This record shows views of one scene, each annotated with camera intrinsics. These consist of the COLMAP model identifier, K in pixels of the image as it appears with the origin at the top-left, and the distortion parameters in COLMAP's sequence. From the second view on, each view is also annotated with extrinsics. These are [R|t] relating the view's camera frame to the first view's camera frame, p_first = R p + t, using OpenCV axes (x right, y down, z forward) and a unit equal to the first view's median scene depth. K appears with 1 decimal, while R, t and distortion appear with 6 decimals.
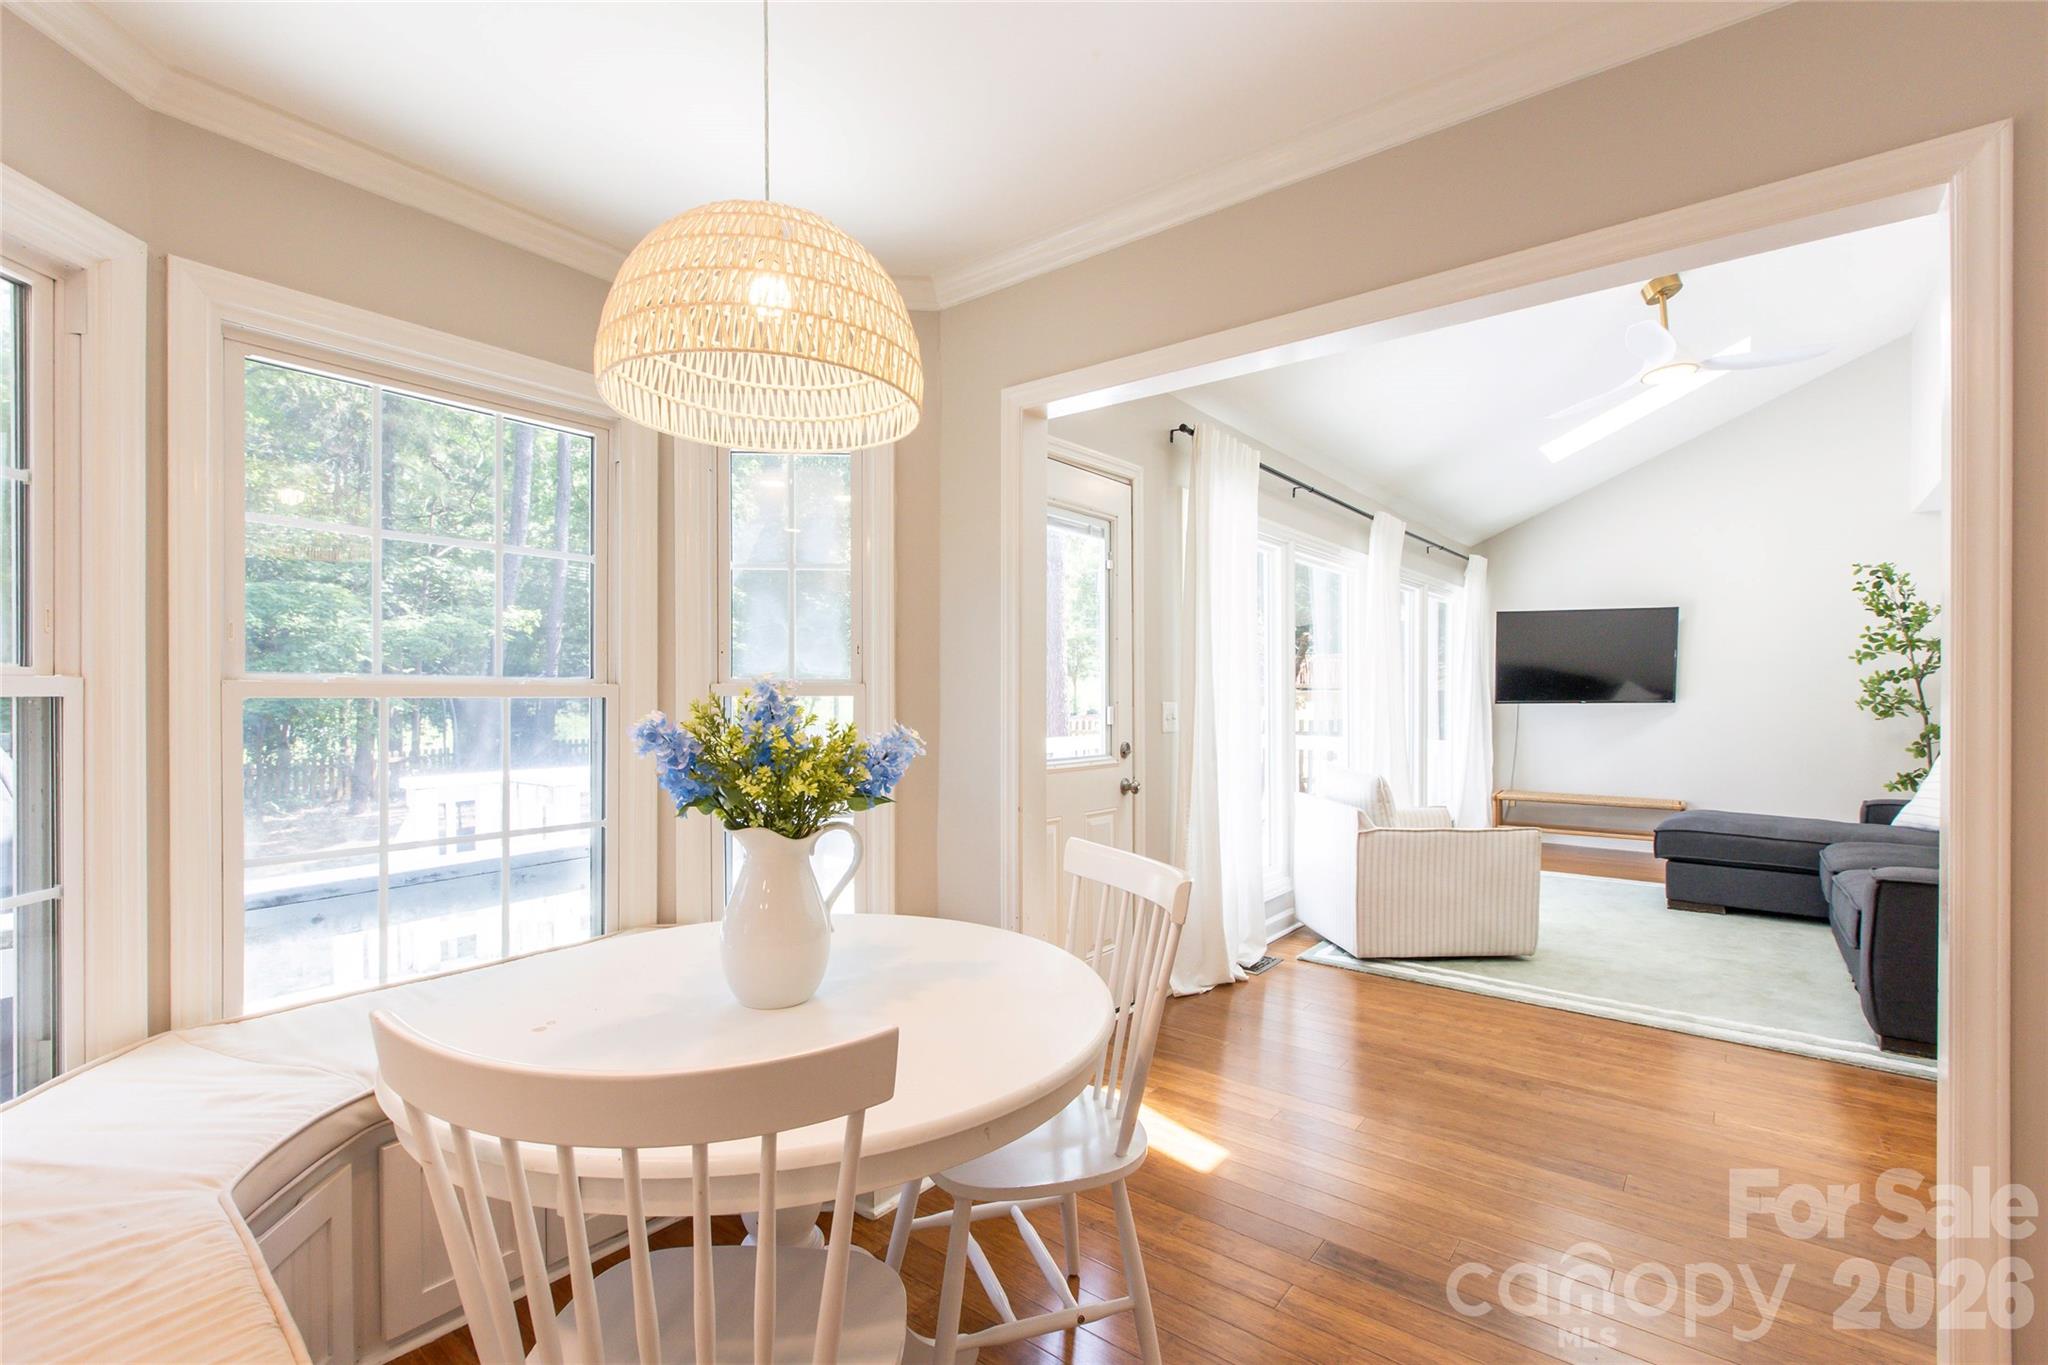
lens RADIAL K [[918.9, 0, 1012.9], [0, 918.9, 705.7], [0, 0, 1]] dist [0.002744, 0.000015]
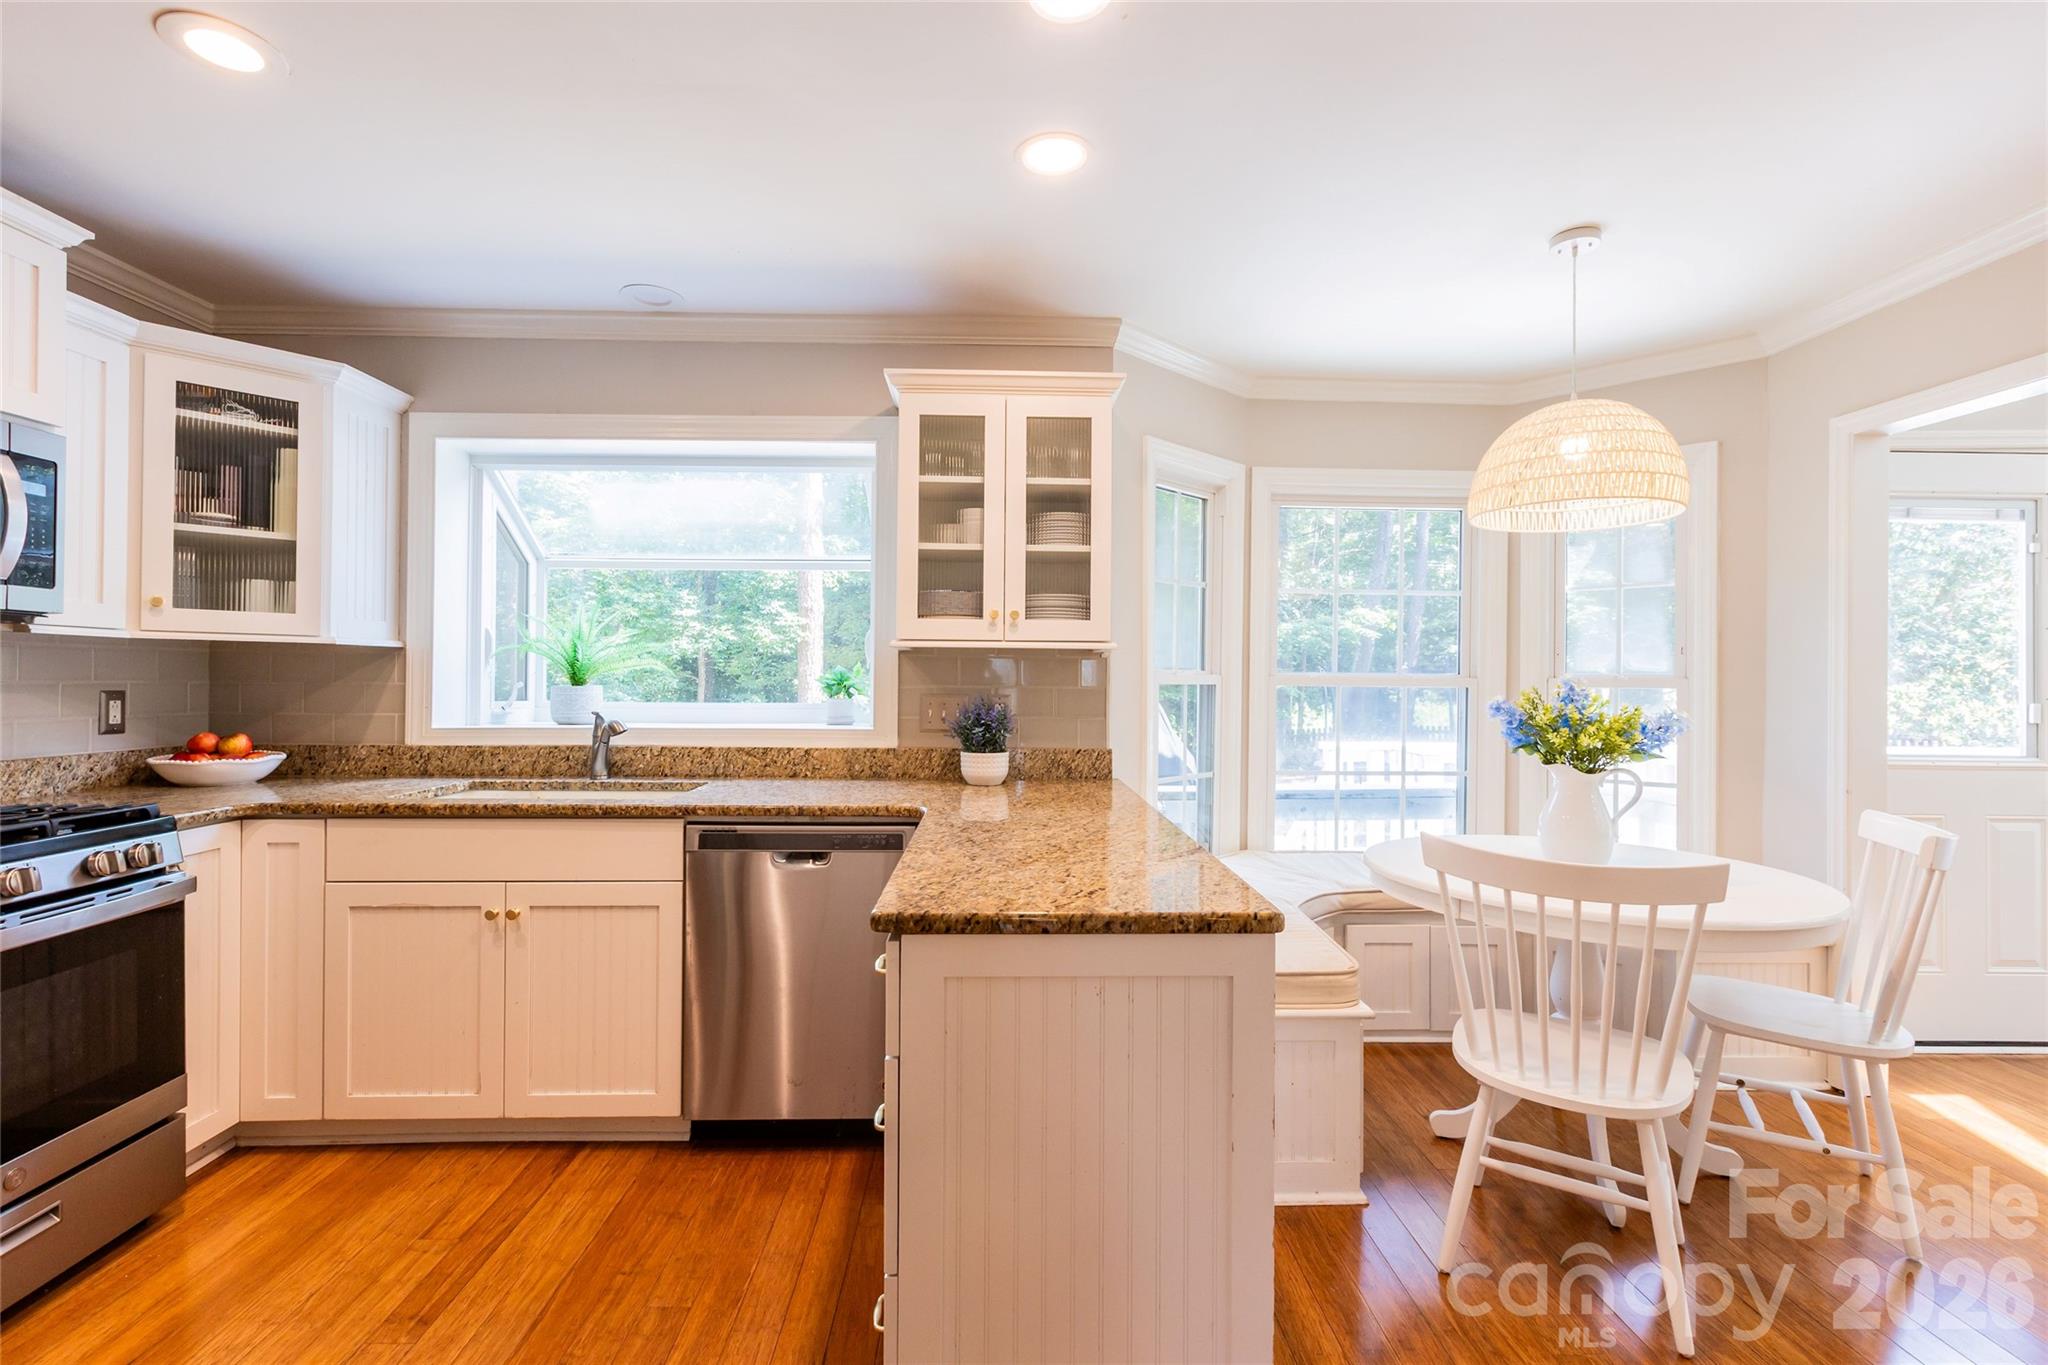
lens RADIAL K [[908.8, 0, 1014.4], [0, 908.8, 675.2], [0, 0, 1]] dist [-0.000077, -0.000224]
pose [[0.641853, 0.001354, -0.766827, 0.088025], [-0.017832, 0.999754, -0.013160, 0.001566], [0.766621, 0.022121, 0.641719, -0.210487]]
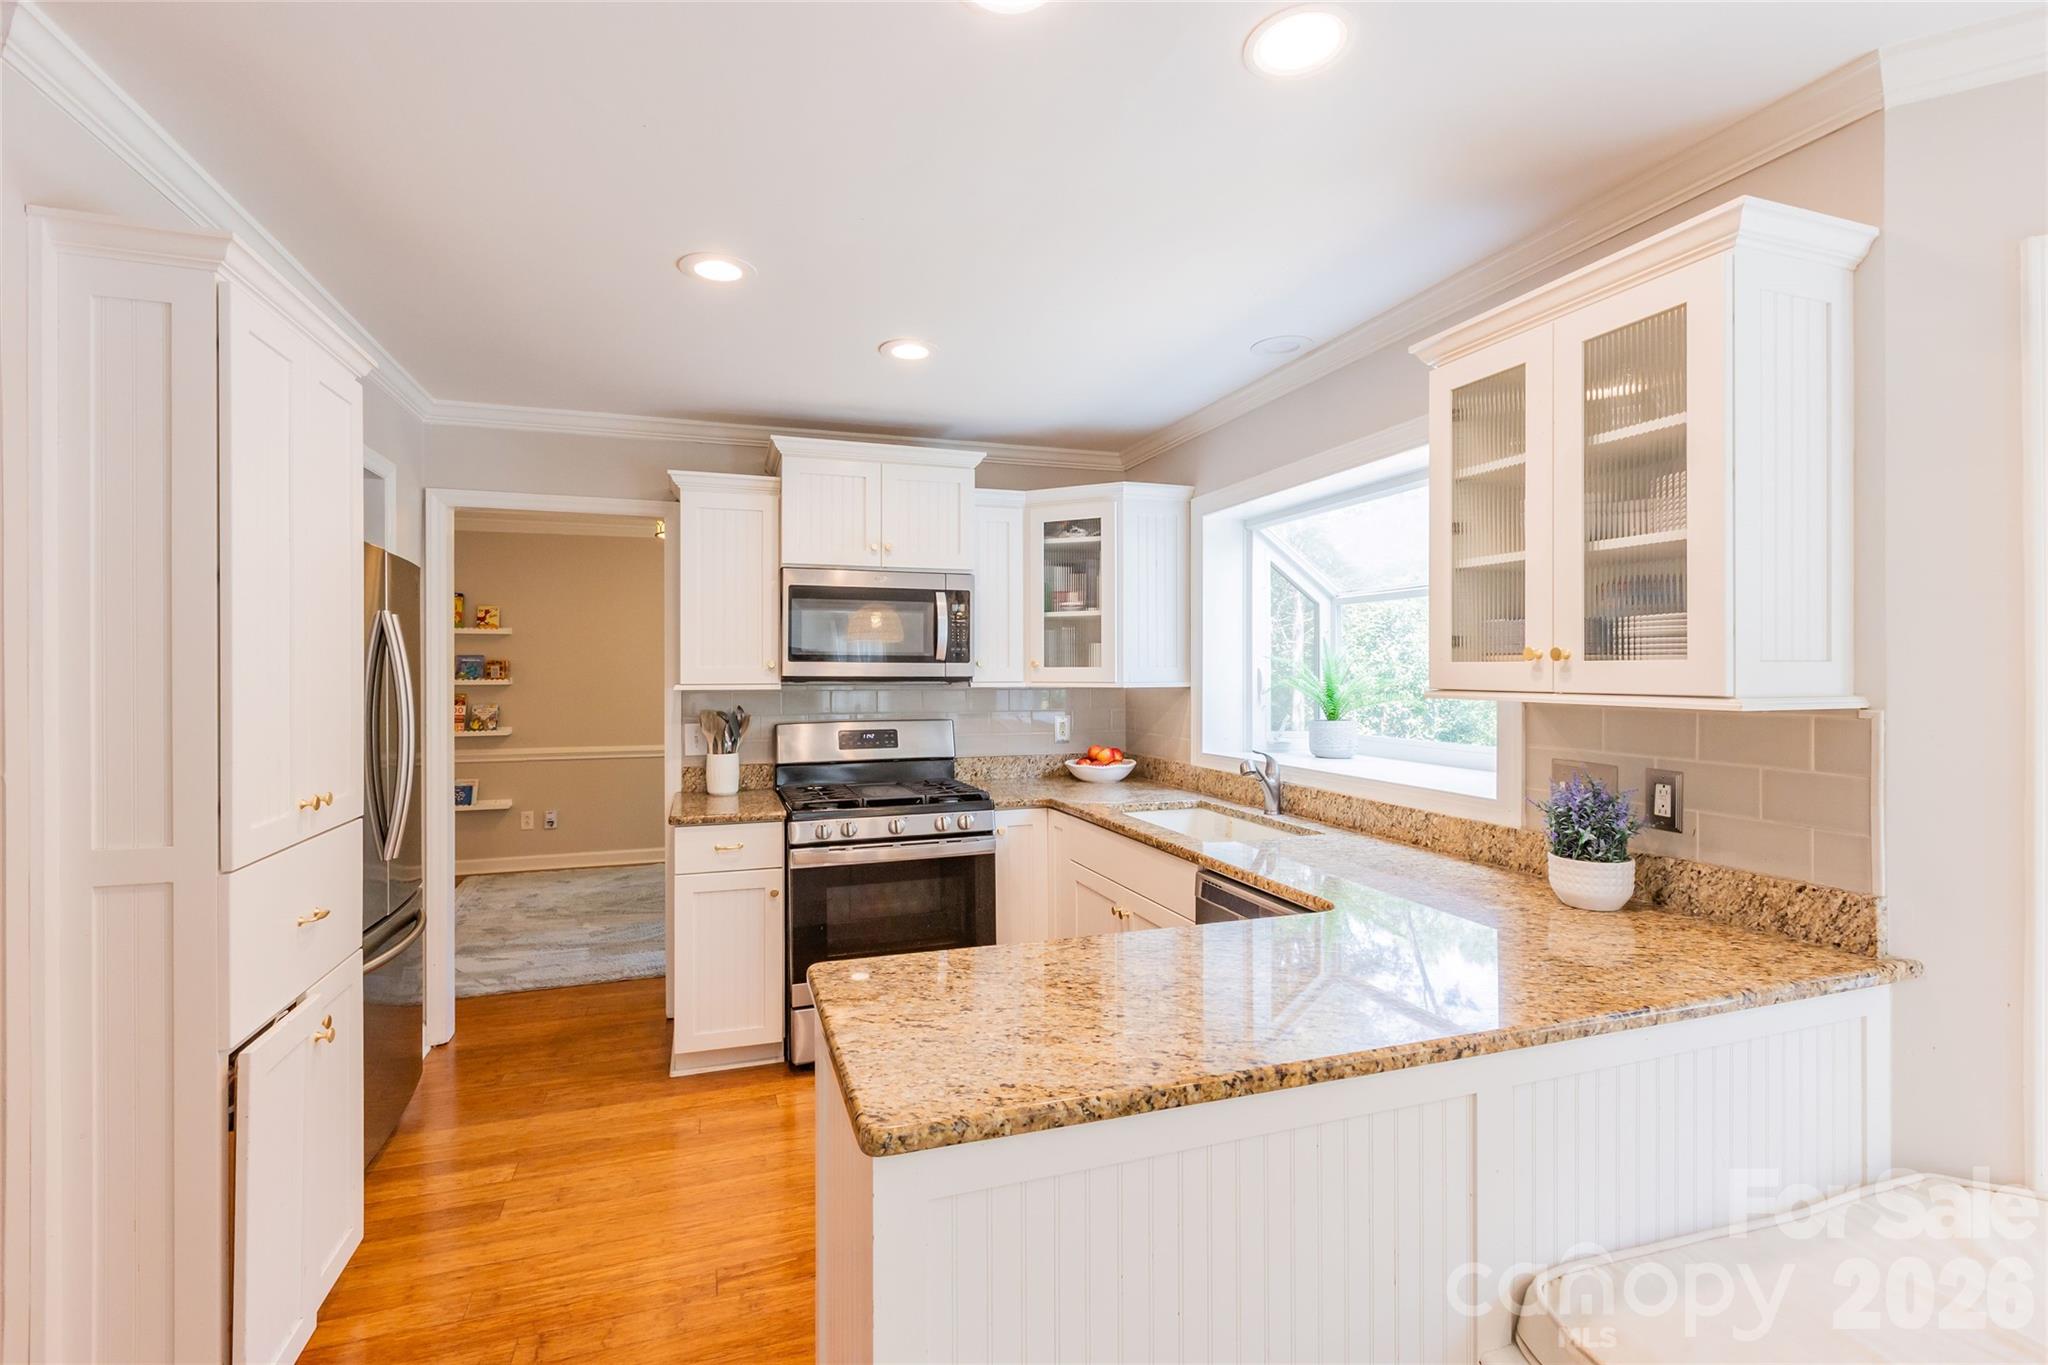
lens RADIAL K [[908.2, 0, 1016.3], [0, 908.2, 673.5], [0, 0, 1]] dist [0.003896, -0.000665]
pose [[-0.539239, 0.005022, -0.842138, 0.084987], [-0.008756, 0.999895, 0.011570, -0.030770], [0.842108, 0.013613, -0.539138, 0.097557]]
